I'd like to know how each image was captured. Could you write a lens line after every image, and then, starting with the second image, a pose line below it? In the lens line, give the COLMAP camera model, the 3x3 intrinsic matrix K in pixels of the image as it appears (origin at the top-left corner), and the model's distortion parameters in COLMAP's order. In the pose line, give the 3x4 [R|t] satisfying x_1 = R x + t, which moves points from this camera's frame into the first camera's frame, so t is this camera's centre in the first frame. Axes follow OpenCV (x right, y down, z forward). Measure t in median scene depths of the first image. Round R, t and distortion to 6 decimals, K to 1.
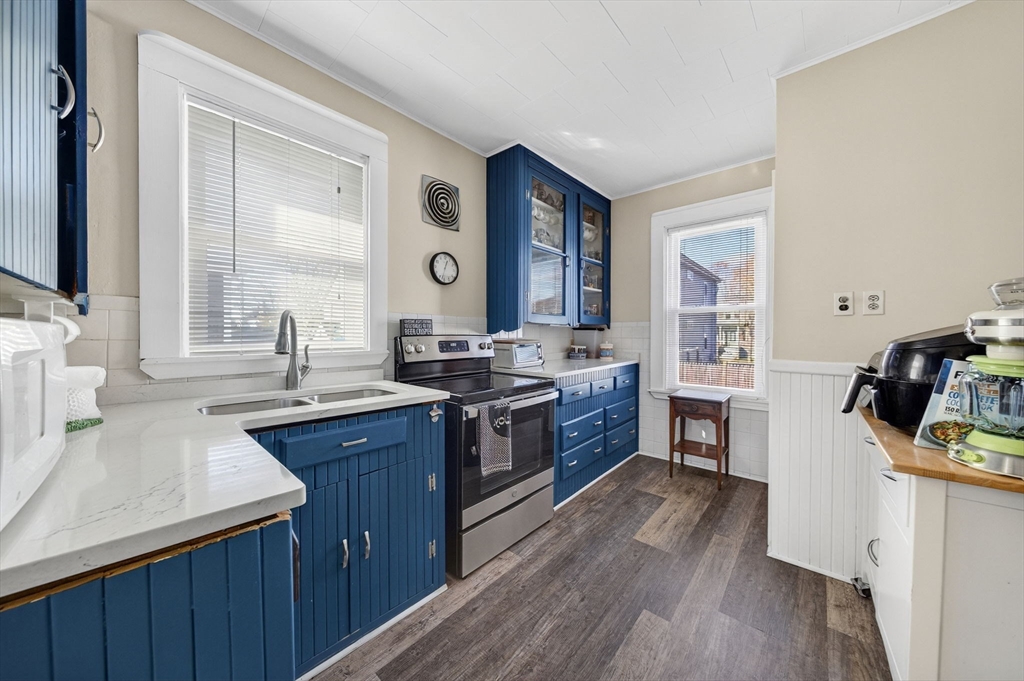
lens RADIAL K [[345.1, 0, 509.1], [0, 345.1, 335.8], [0, 0, 1]] dist [-0.000611, -0.000118]
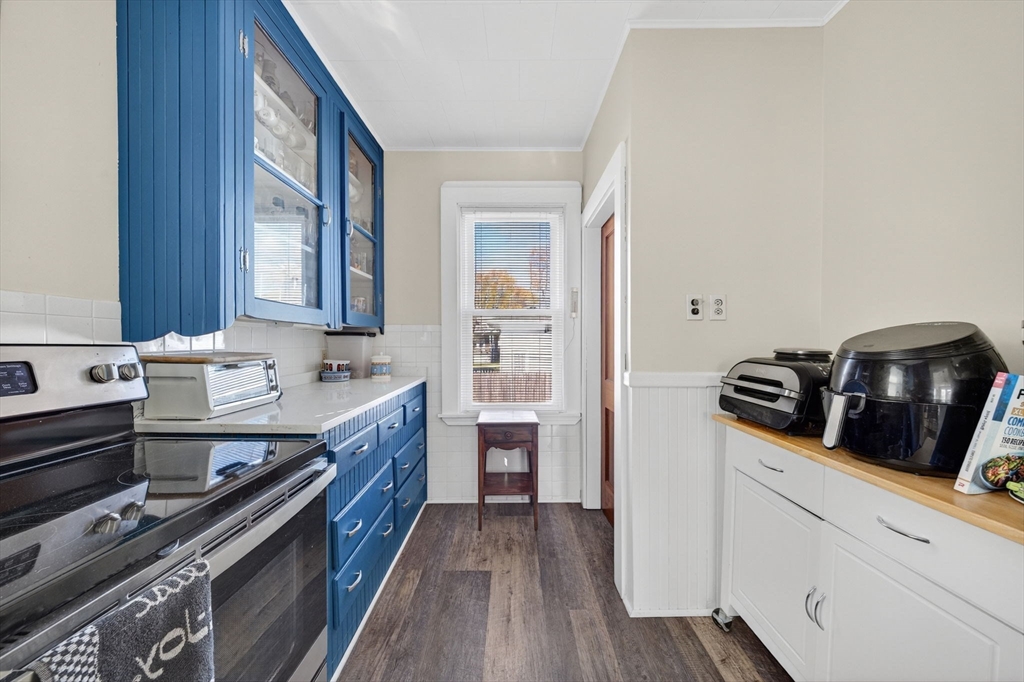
lens RADIAL K [[358.5, 0, 512.2], [0, 358.5, 346.1], [0, 0, 1]] dist [-0.011763, -0.000028]
pose [[0.738305, -0.008931, 0.674408, -0.005068], [0.004899, 0.999957, 0.007879, -0.000566], [-0.674449, -0.002514, 0.738317, 0.375840]]
